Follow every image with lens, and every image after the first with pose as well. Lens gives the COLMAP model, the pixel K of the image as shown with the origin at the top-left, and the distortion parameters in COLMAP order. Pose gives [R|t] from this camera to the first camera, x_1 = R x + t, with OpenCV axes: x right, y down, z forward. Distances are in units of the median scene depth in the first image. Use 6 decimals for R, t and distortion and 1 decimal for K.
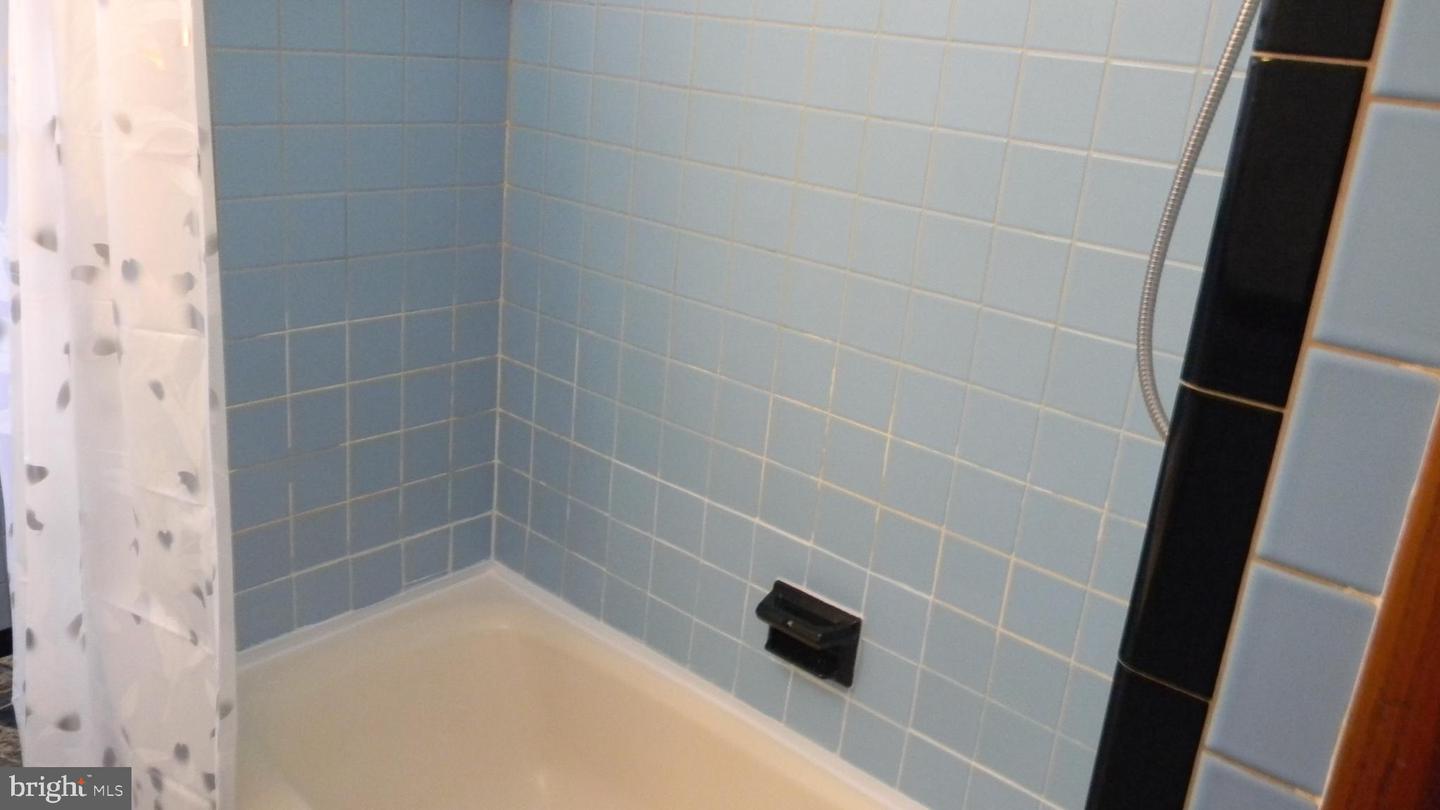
lens RADIAL K [[1160.9, 0, 718.4], [0, 1160.9, 392.8], [0, 0, 1]] dist [0.012042, -0.026770]
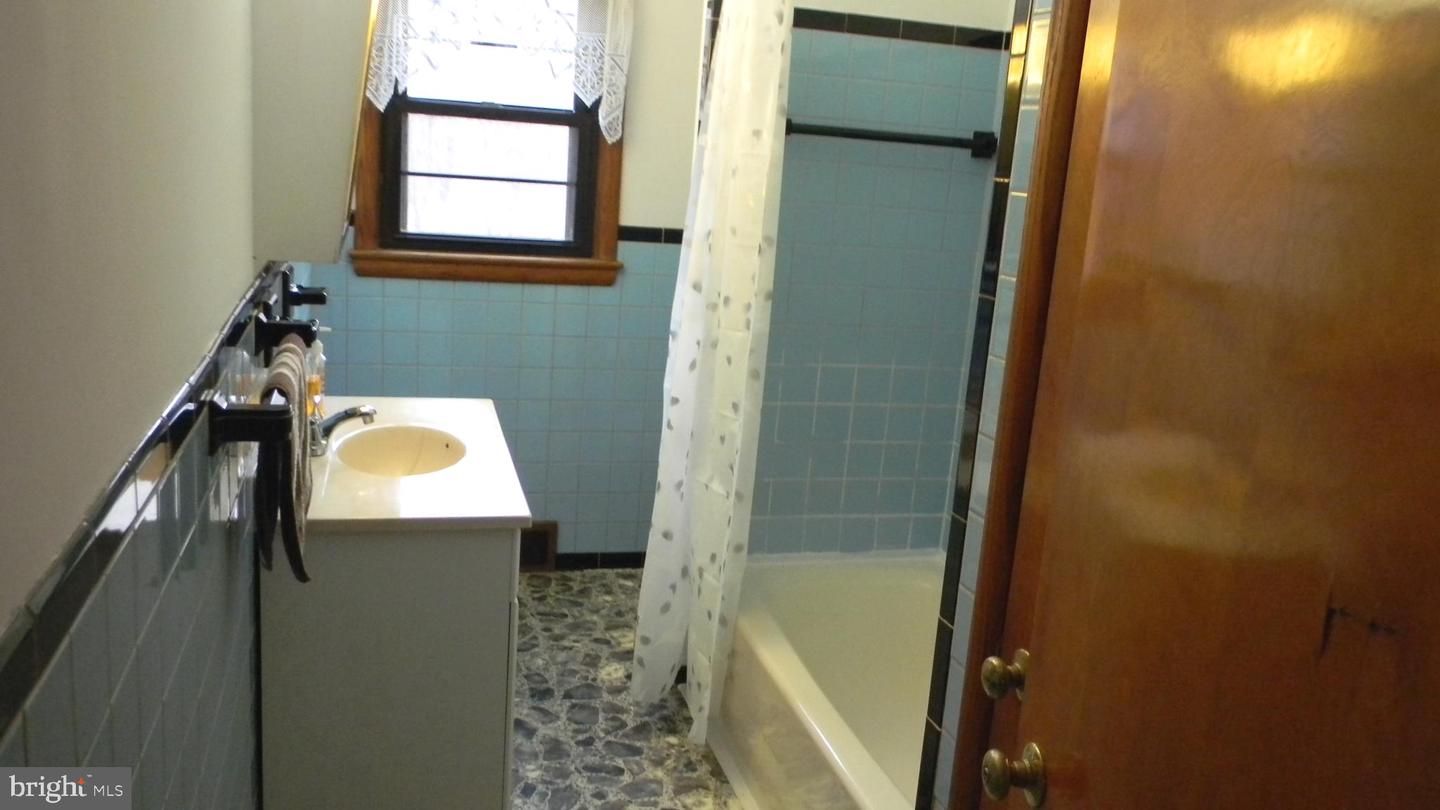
lens RADIAL K [[1160.9, 0, 722.2], [0, 1160.9, 406.6], [0, 0, 1]] dist [0.012042, -0.026770]
pose [[0.838475, 0.095651, -0.536480, 0.548235], [-0.171305, 0.980832, -0.092860, 0.242668], [0.517314, 0.169762, 0.838789, -0.629965]]
